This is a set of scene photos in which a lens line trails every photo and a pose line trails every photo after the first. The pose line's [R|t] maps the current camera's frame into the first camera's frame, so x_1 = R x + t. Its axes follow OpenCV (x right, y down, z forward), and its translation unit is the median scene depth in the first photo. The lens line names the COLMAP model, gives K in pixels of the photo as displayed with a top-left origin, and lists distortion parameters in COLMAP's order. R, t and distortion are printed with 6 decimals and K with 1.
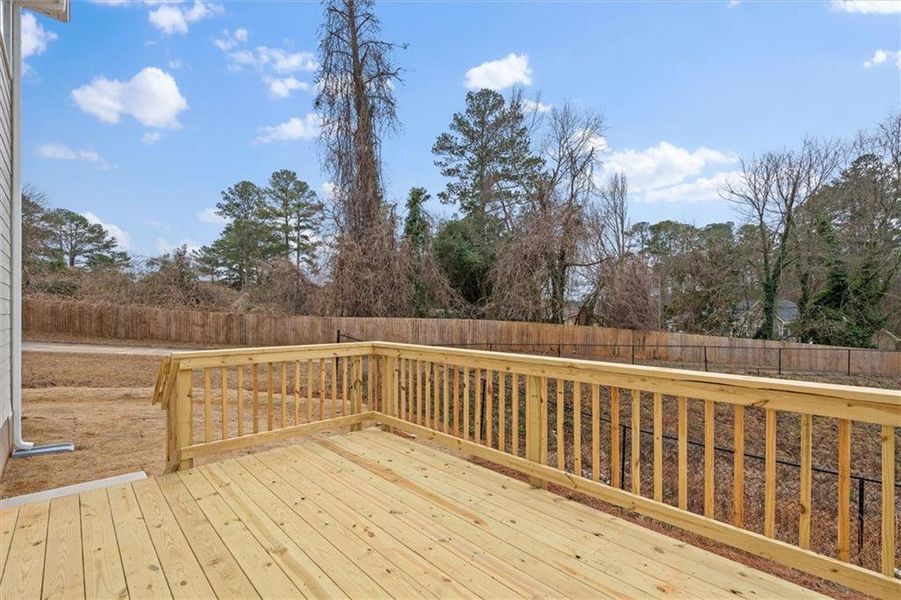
lens RADIAL K [[403.7, 0, 446.1], [0, 403.7, 307.3], [0, 0, 1]] dist [0.000942, -0.000110]
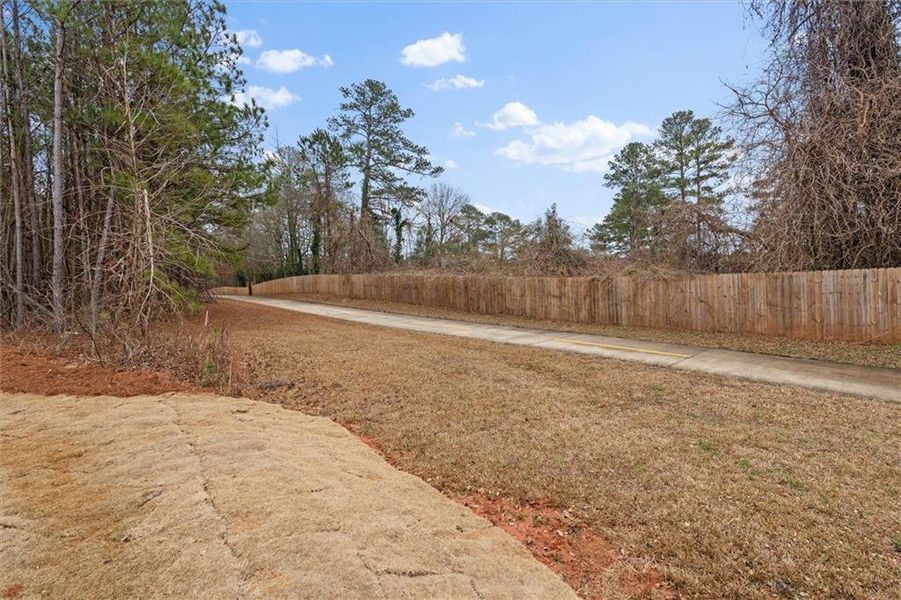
lens RADIAL K [[395.2, 0, 453.7], [0, 395.2, 301.2], [0, 0, 1]] dist [0.003306, 0.000031]
pose [[0.615806, -0.012375, -0.787801, -0.047028], [0.046345, 0.998714, 0.020539, 0.008399], [0.786534, -0.049159, 0.615588, 0.117987]]
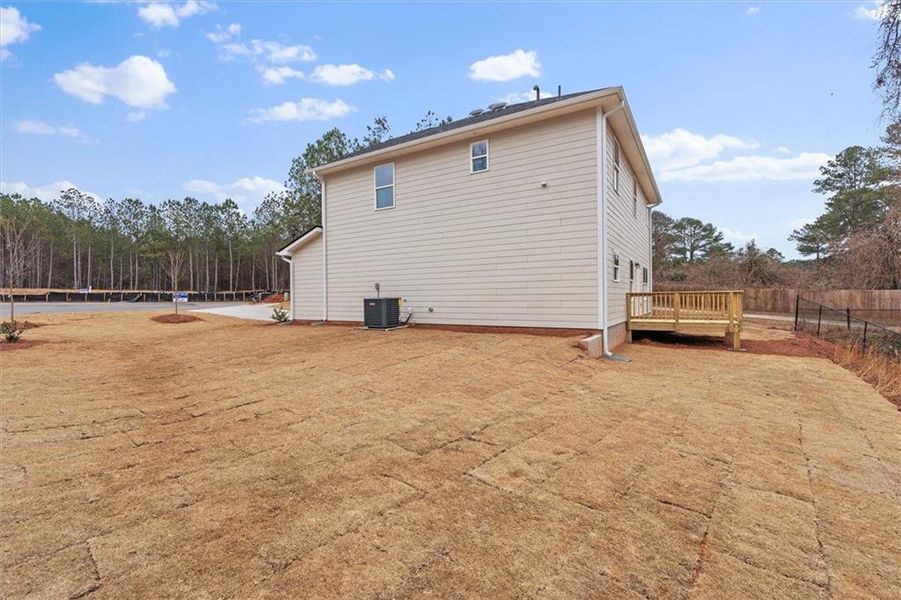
lens RADIAL K [[395.2, 0, 453.7], [0, 395.2, 301.2], [0, 0, 1]] dist [0.003306, 0.000031]
pose [[0.265556, -0.000117, -0.964095, 0.131587], [0.028710, 0.999557, 0.007787, 0.003810], [0.963668, -0.029747, 0.265442, -0.114584]]
